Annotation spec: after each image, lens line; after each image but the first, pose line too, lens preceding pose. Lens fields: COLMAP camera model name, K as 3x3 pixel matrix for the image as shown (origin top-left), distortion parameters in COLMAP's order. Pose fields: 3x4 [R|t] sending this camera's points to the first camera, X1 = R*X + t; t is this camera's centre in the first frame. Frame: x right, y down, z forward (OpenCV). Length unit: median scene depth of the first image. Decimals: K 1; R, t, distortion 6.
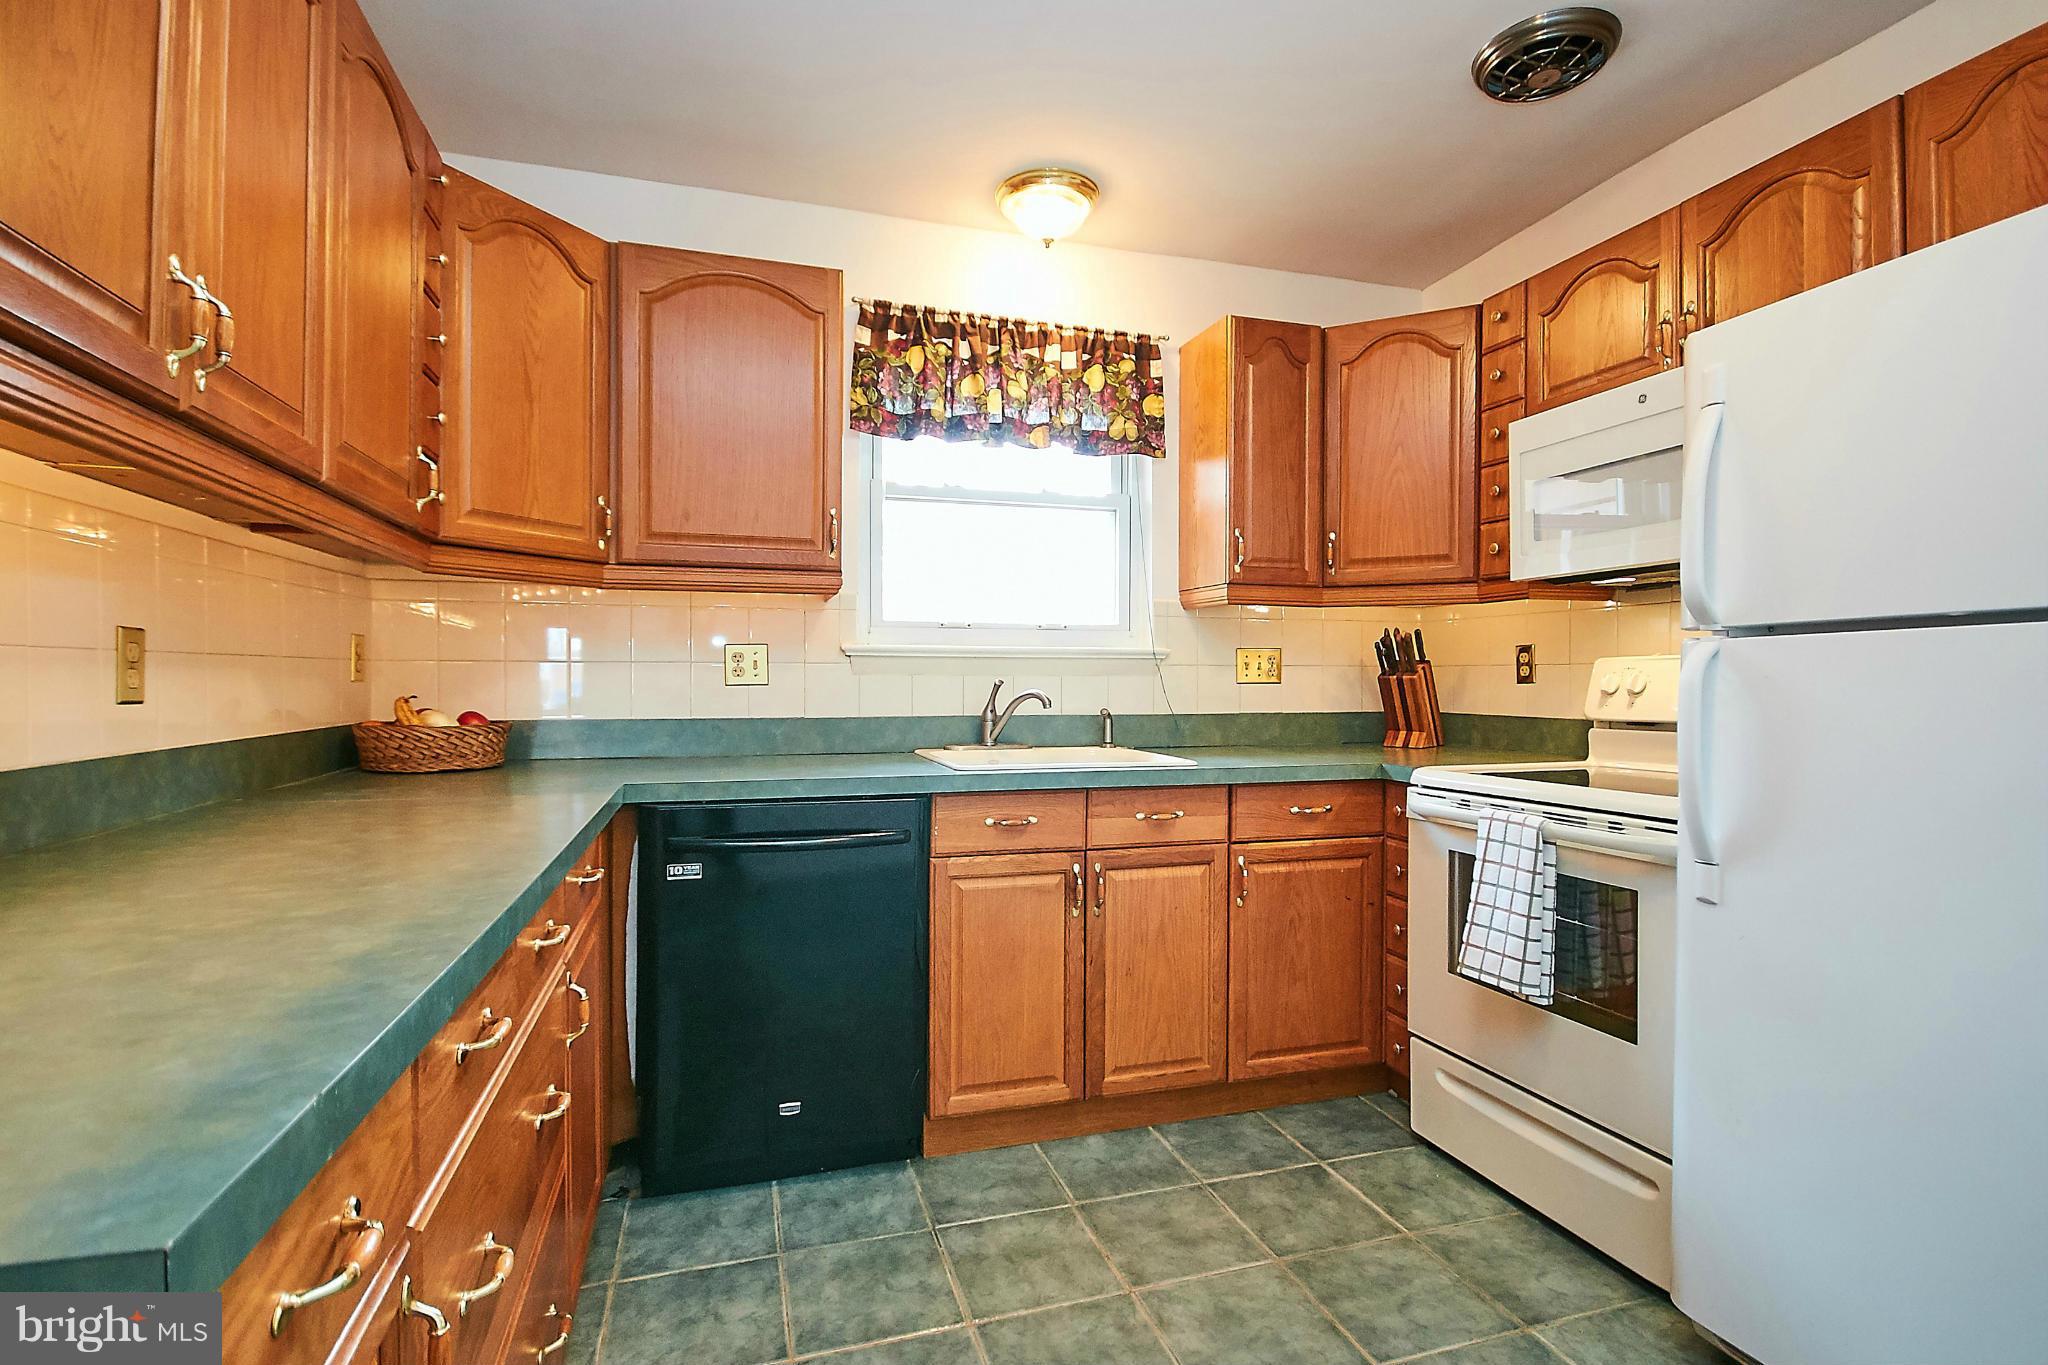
lens RADIAL K [[944.2, 0, 1028.4], [0, 944.2, 686.6], [0, 0, 1]] dist [-0.003902, -0.001987]
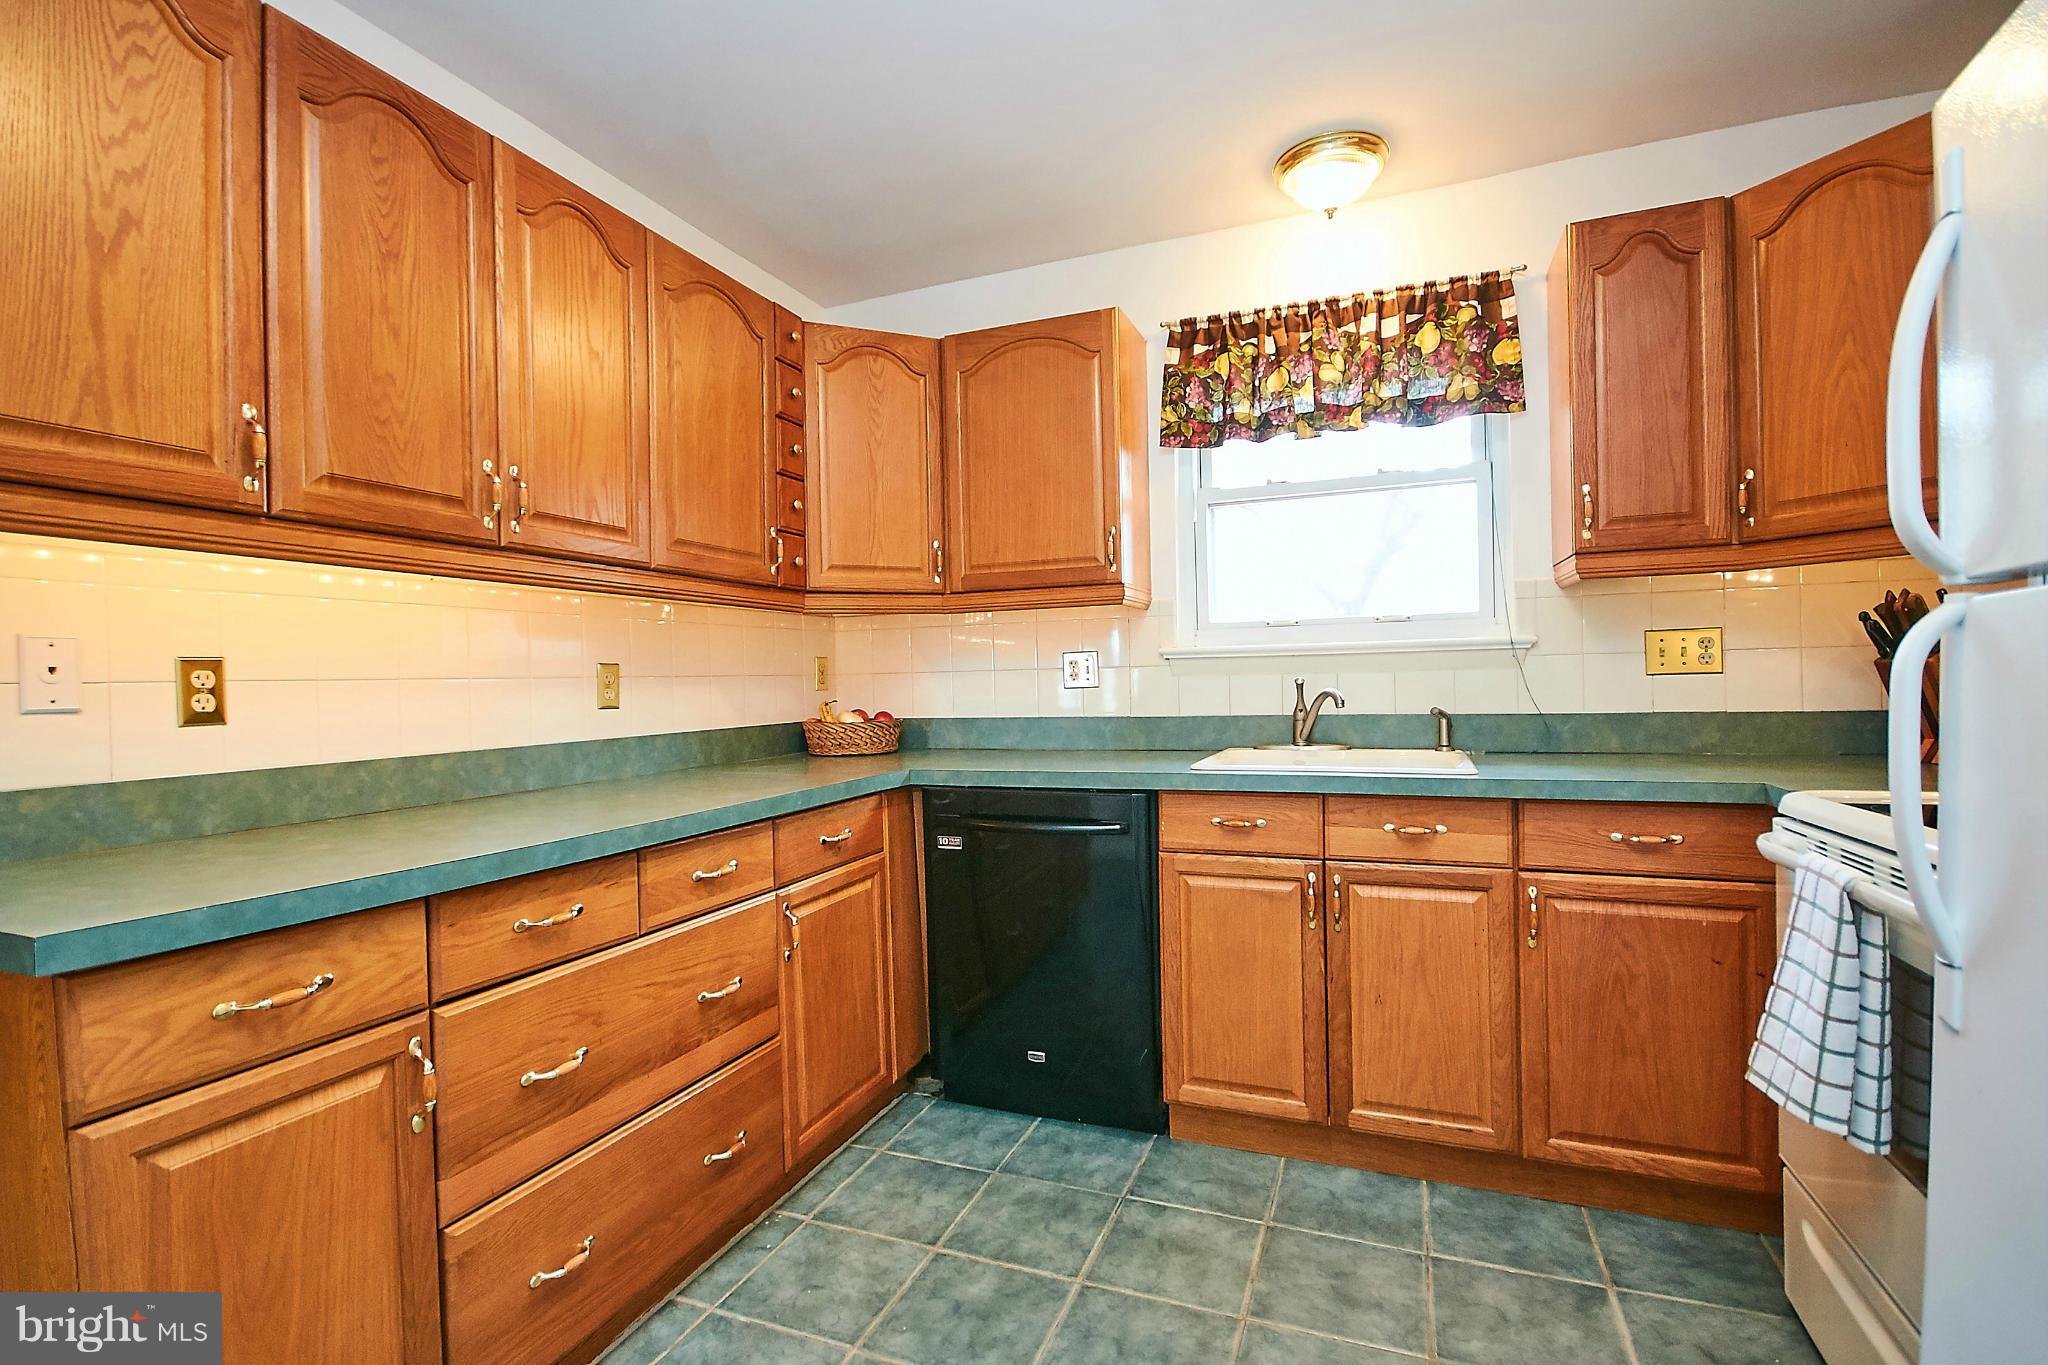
lens RADIAL K [[944.2, 0, 1100.0], [0, 944.2, 687.0], [0, 0, 1]] dist [-0.003902, -0.001987]
pose [[0.786664, -0.015456, -0.617188, 0.460462], [0.018914, 0.999821, -0.000931, -0.001508], [0.617092, -0.010941, 0.786815, 0.126242]]
